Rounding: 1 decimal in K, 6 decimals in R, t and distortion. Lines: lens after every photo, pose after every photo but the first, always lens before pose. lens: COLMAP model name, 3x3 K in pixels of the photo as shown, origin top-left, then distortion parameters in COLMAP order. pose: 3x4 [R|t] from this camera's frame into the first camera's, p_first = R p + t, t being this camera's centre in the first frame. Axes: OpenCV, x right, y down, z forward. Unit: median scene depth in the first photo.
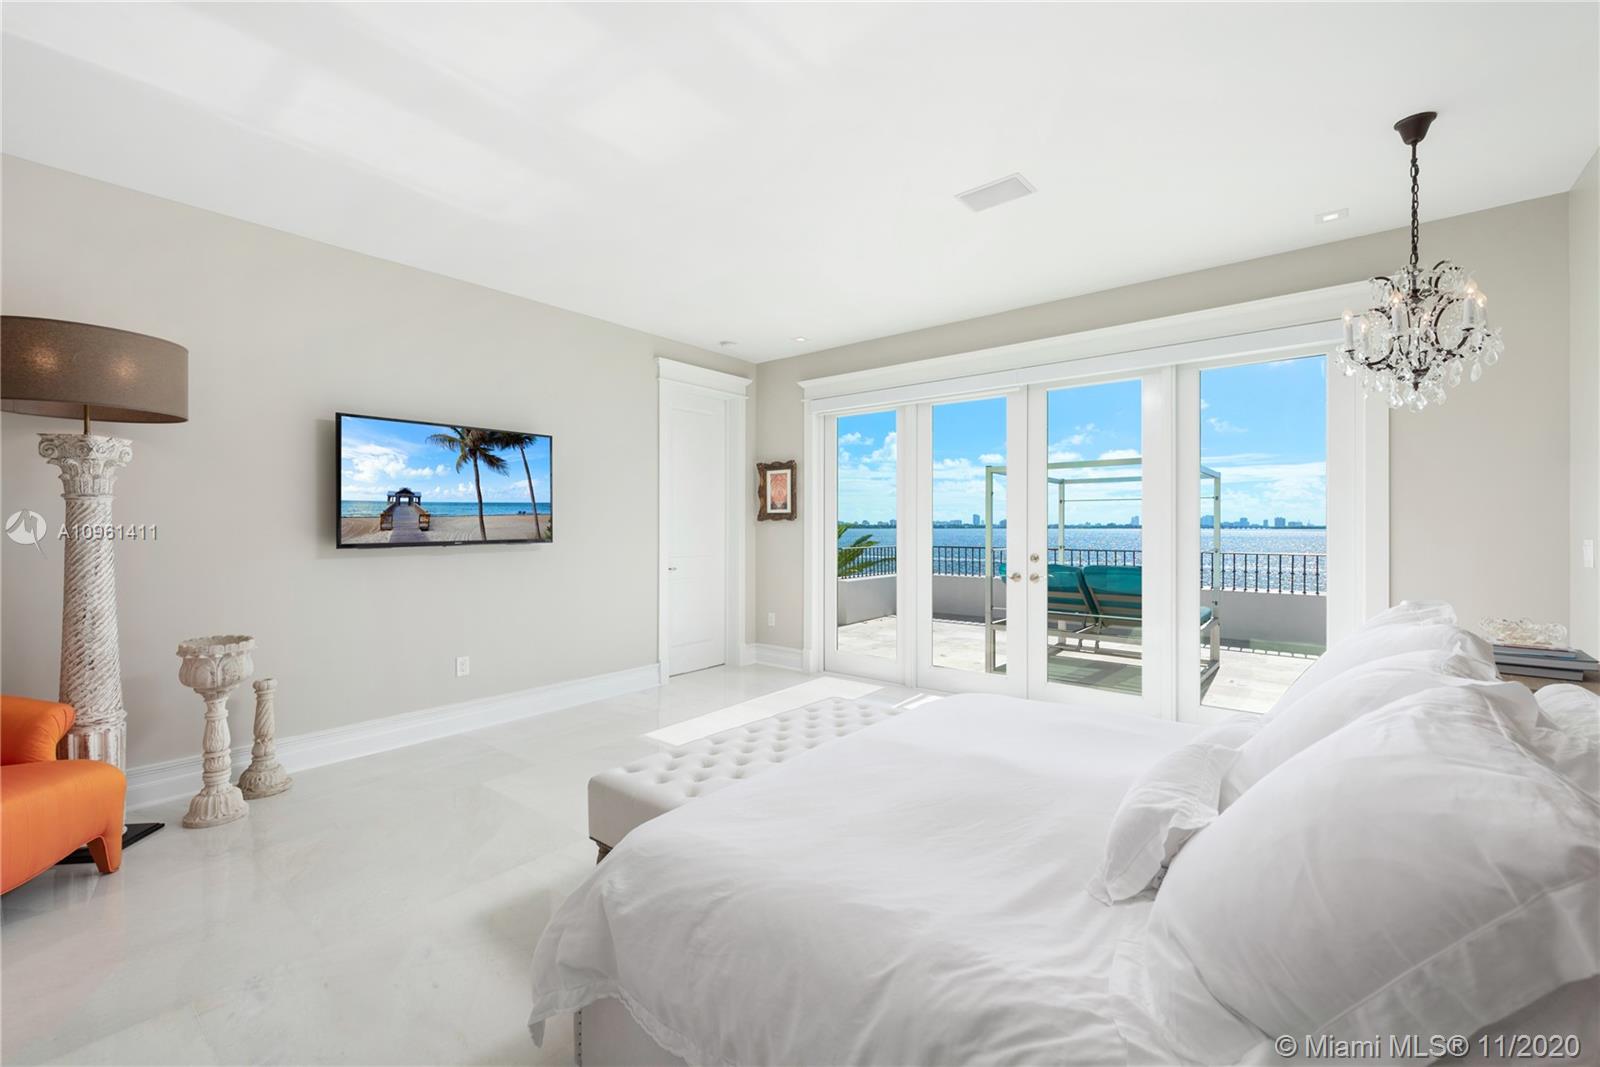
lens RADIAL K [[667.4, 0, 805.0], [0, 667.4, 529.6], [0, 0, 1]] dist [0.013012, -0.001574]
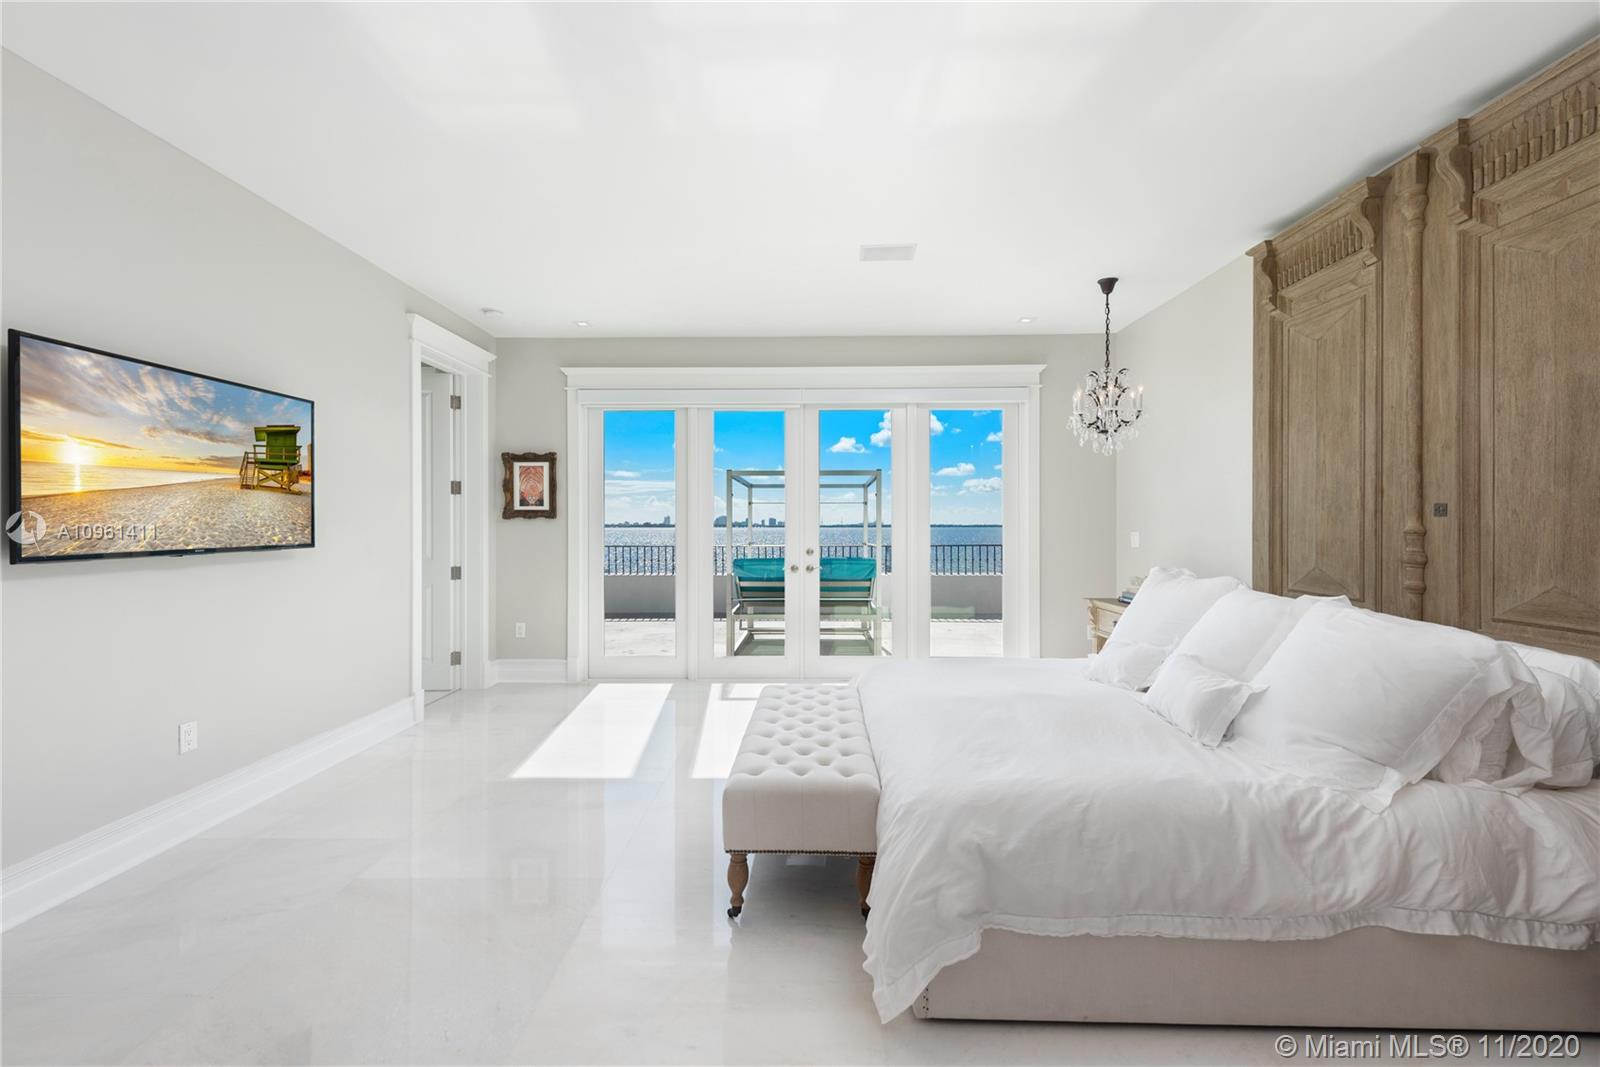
lens RADIAL K [[667.4, 0, 807.6], [0, 667.4, 529.9], [0, 0, 1]] dist [0.013012, -0.001574]
pose [[0.786781, -0.004742, 0.617214, -0.306364], [0.003746, 0.999989, 0.002907, 0.000257], [-0.617221, 0.000024, 0.786790, 0.068258]]
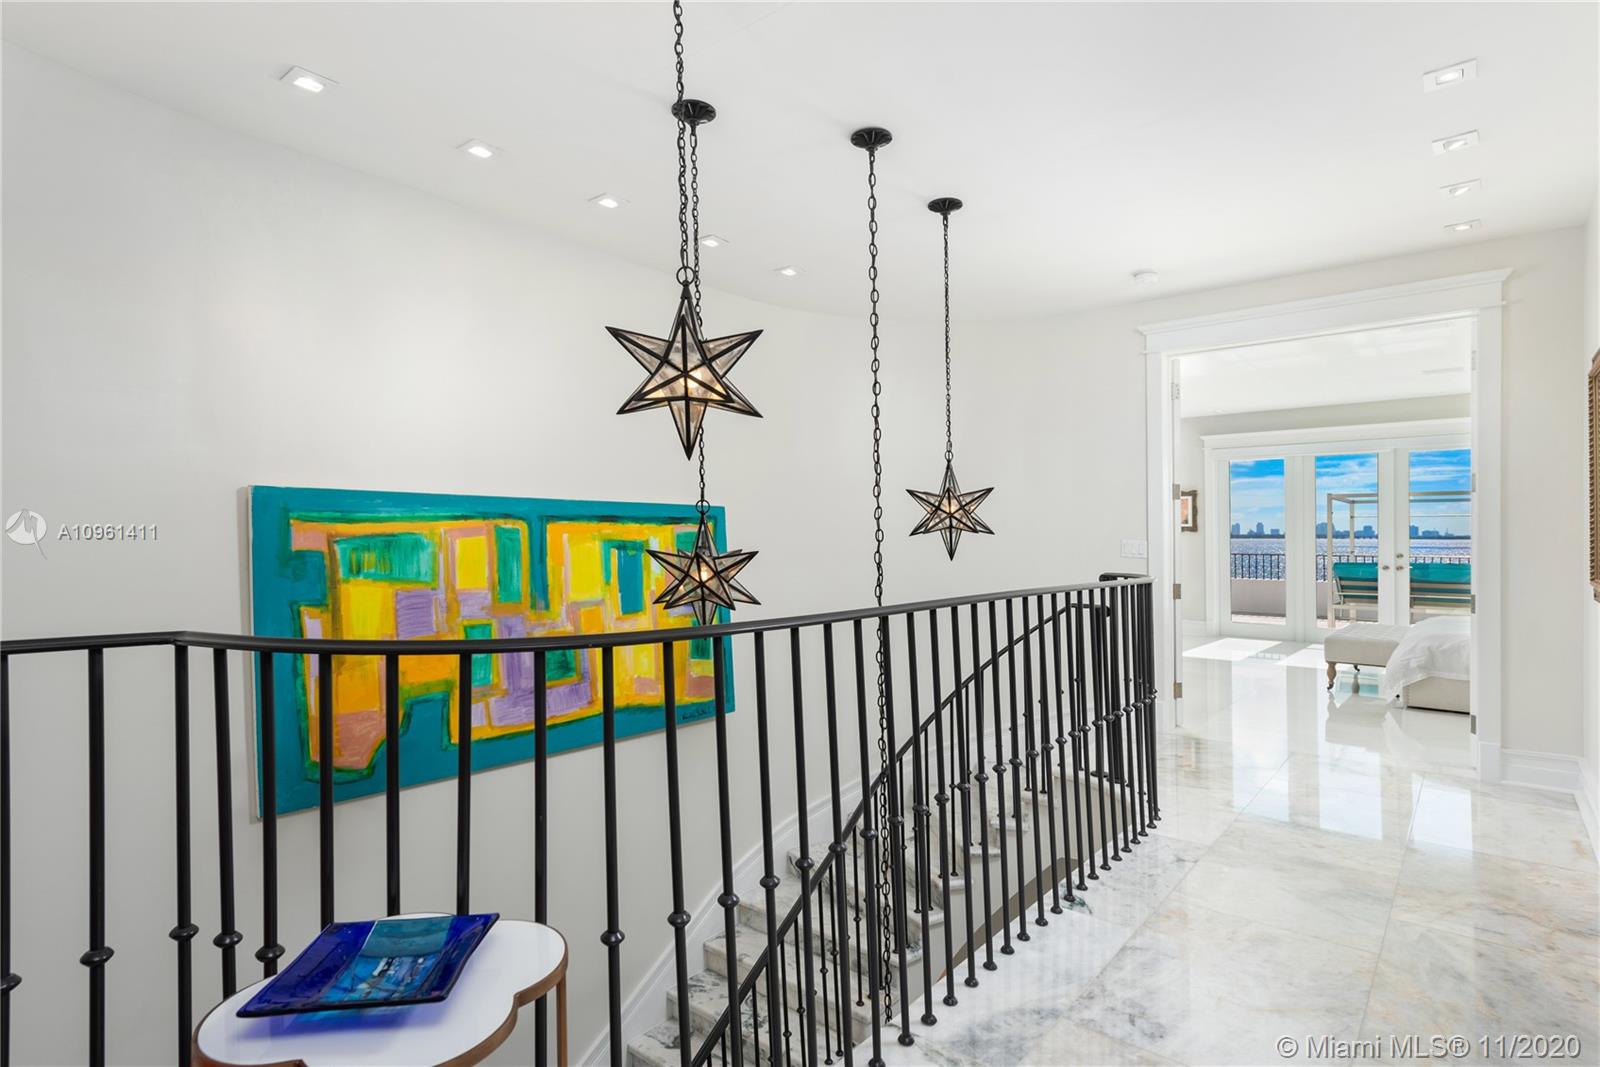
lens RADIAL K [[822.2, 0, 800.8], [0, 822.2, 530.1], [0, 0, 1]] dist [0.022284, -0.000100]
pose [[0.999668, -0.001742, -0.025715, -0.819667], [0.001402, 0.999912, -0.013206, 0.004648], [0.025736, 0.013166, 0.999582, -0.800818]]
